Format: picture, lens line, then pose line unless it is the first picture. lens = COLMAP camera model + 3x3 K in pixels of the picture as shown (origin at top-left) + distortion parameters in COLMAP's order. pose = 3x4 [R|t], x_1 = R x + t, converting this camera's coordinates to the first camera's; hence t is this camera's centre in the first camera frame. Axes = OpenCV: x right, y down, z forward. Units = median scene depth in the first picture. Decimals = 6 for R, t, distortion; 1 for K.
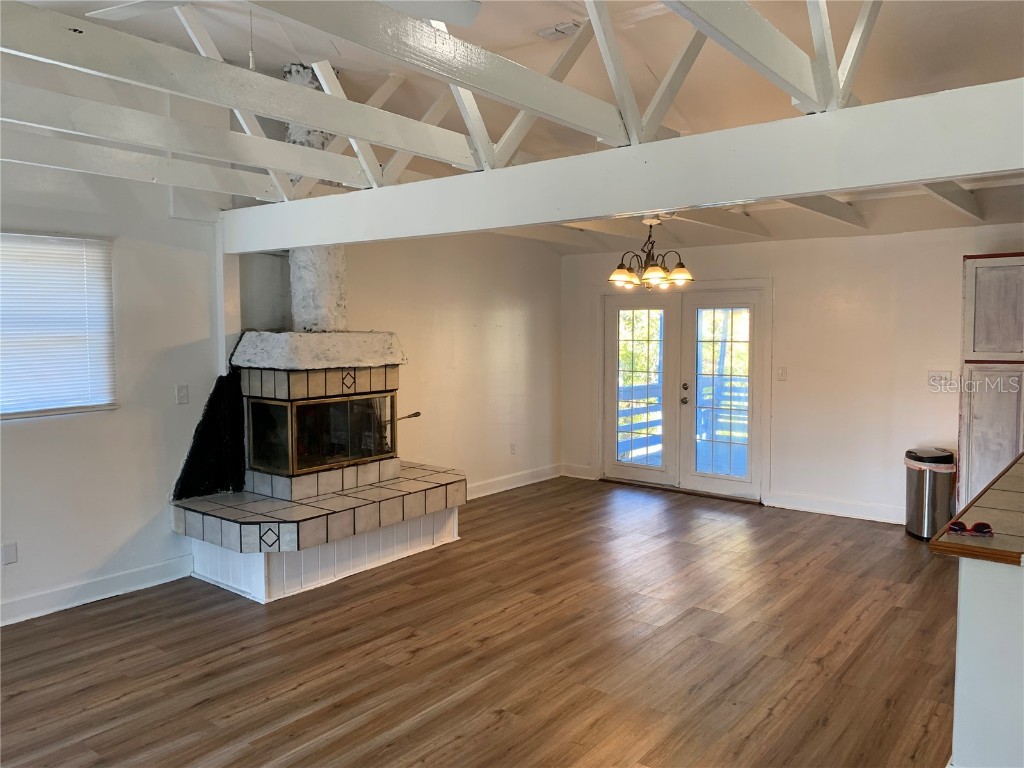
lens RADIAL K [[769.0, 0, 513.1], [0, 769.0, 384.3], [0, 0, 1]] dist [0.022348, -0.016134]
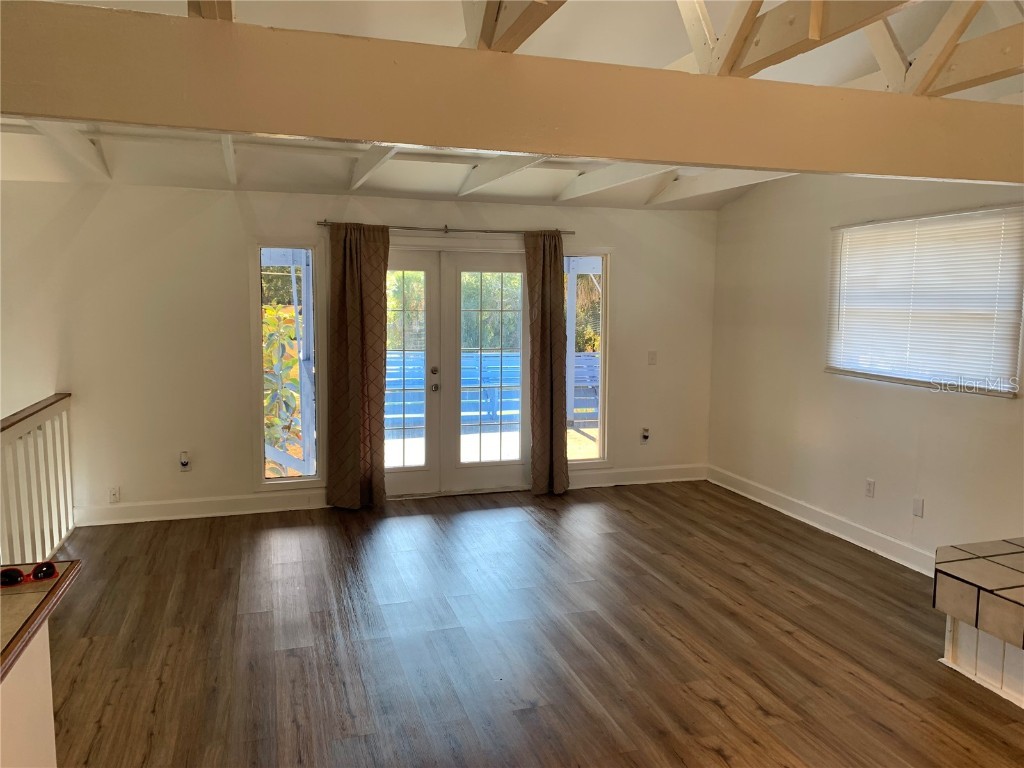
lens RADIAL K [[769.0, 0, 513.3], [0, 769.0, 380.9], [0, 0, 1]] dist [0.022348, -0.016134]
pose [[-0.547417, 0.094607, -0.831495, 0.633750], [-0.071028, 0.984752, 0.158806, -0.104582], [0.833840, 0.145993, -0.532350, 1.192756]]
